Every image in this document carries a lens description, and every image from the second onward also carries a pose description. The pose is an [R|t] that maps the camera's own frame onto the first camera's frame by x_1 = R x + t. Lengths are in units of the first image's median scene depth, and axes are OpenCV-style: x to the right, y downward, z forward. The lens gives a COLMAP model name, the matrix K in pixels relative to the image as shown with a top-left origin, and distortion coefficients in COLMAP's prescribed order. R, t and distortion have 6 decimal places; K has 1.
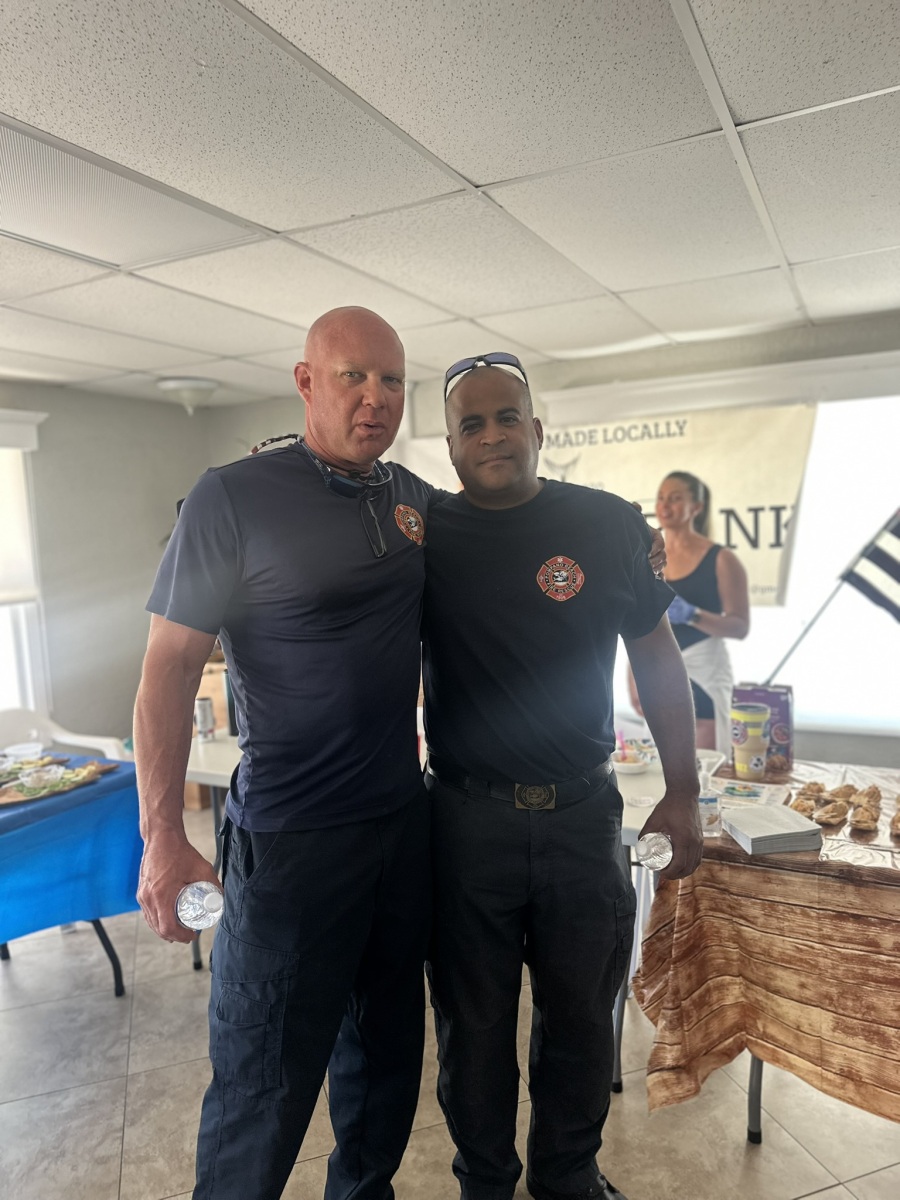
lens RADIAL K [[843.8, 0, 441.4], [0, 843.8, 609.8], [0, 0, 1]] dist [0.014024, -0.025086]
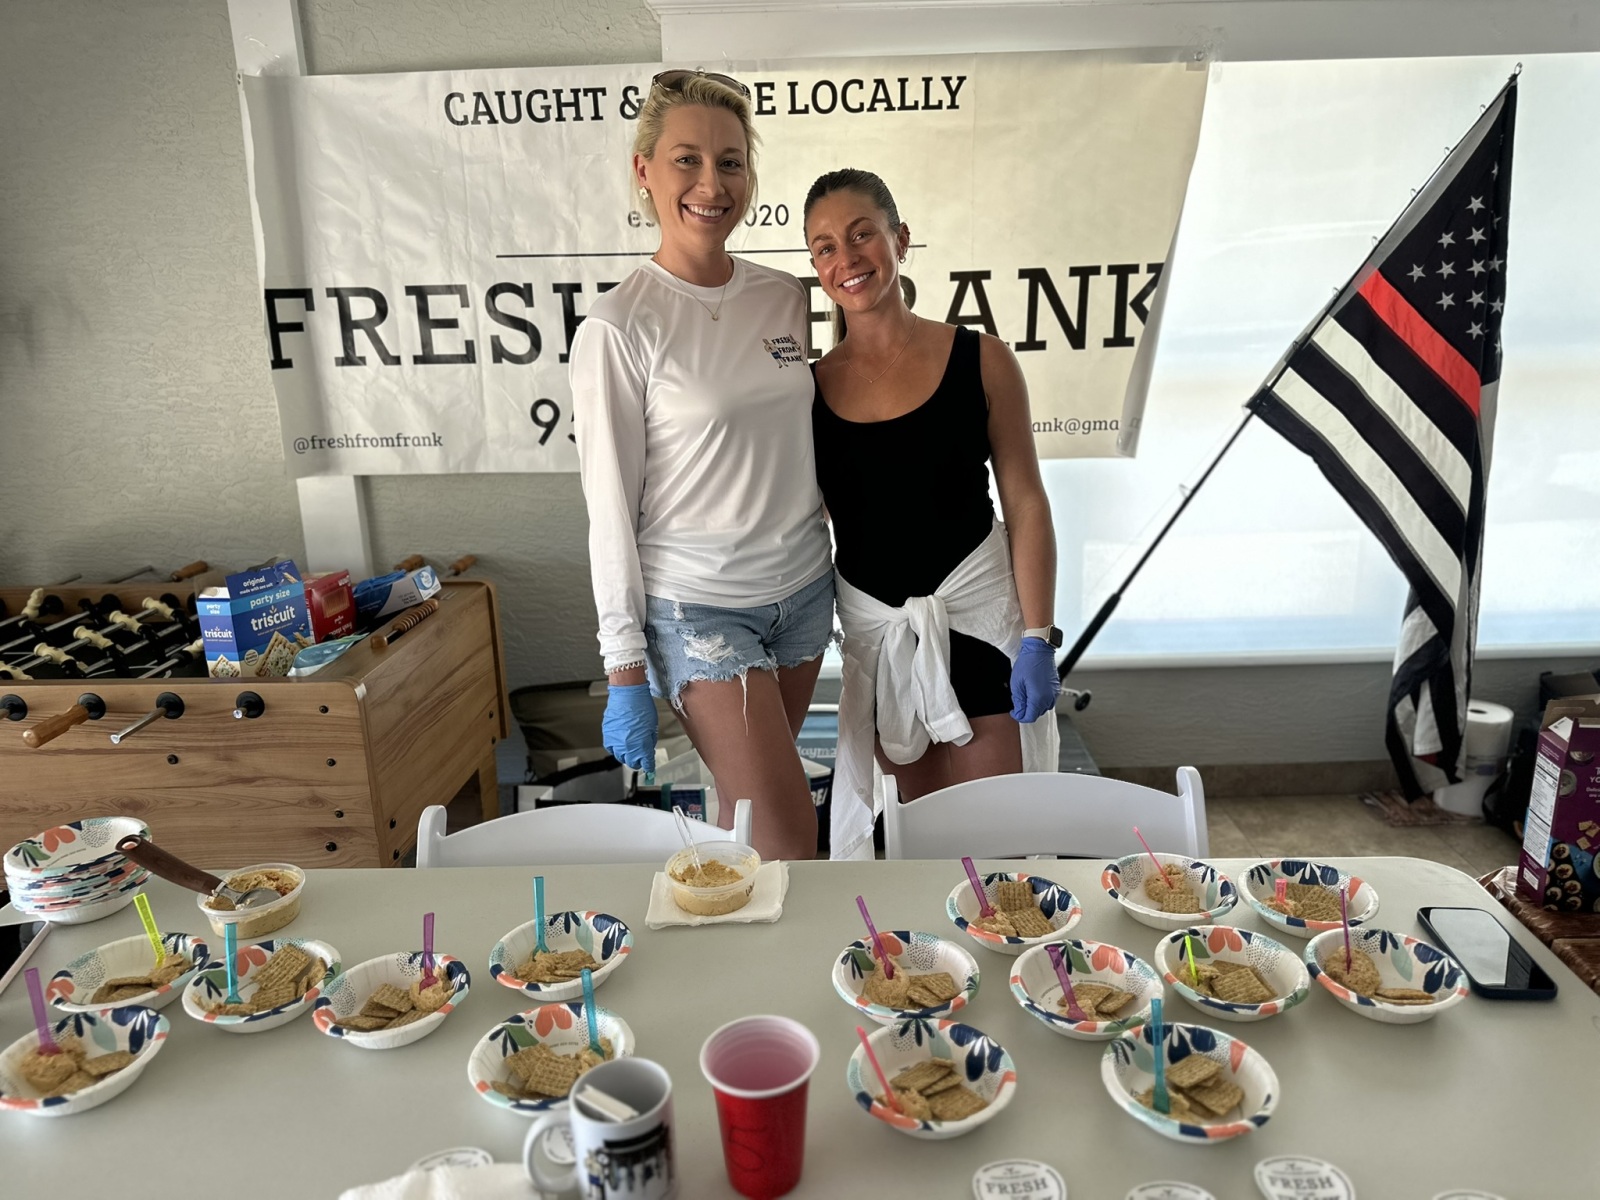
lens RADIAL K [[1125.1, 0, 798.8], [0, 1125.1, 599.5], [0, 0, 1]] dist [0.014024, -0.025086]
pose [[0.898701, -0.083302, 0.430578, -0.101356], [0.021736, 0.989049, 0.145978, -0.023738], [-0.438023, -0.121832, 0.890670, 0.435595]]
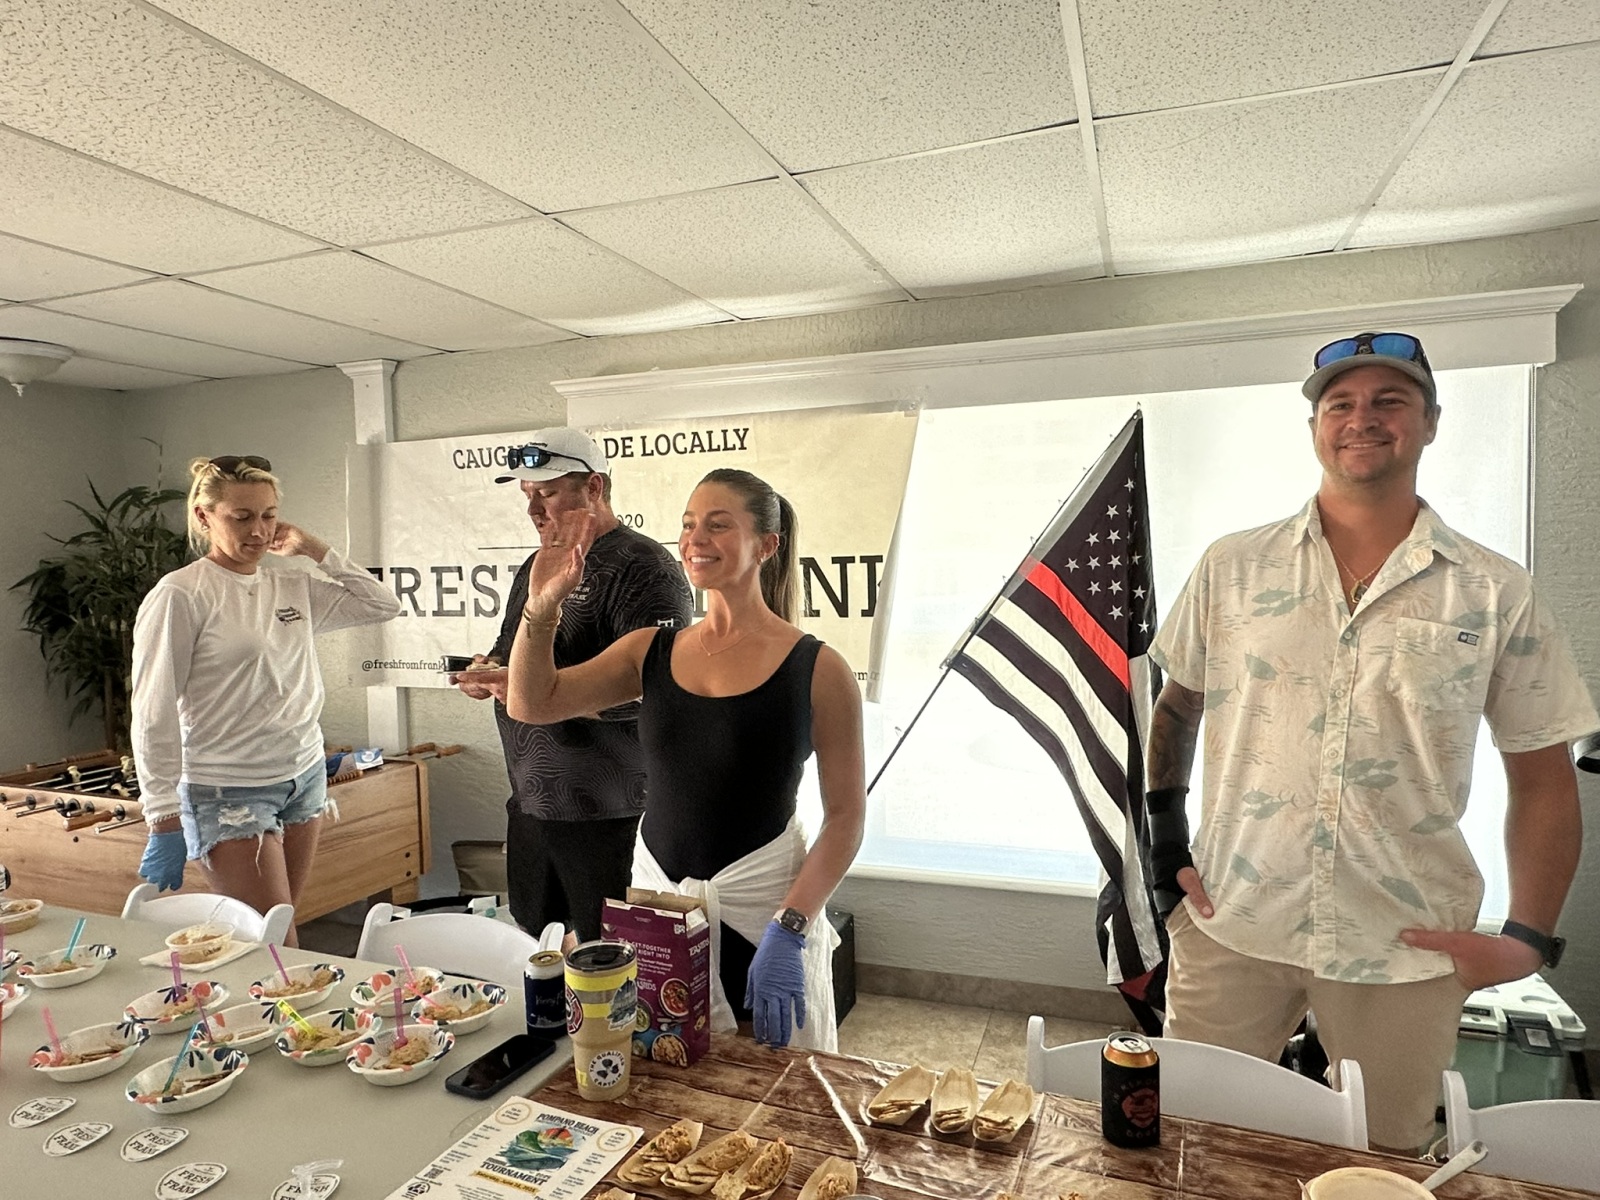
lens RADIAL K [[959.1, 0, 807.5], [0, 959.1, 587.5], [0, 0, 1]] dist [0.001471, -0.003317]
pose [[0.993349, 0.019554, 0.113465, 0.256056], [-0.012744, 0.998090, -0.060442, -0.048560], [-0.114431, 0.058594, 0.991702, 0.230880]]
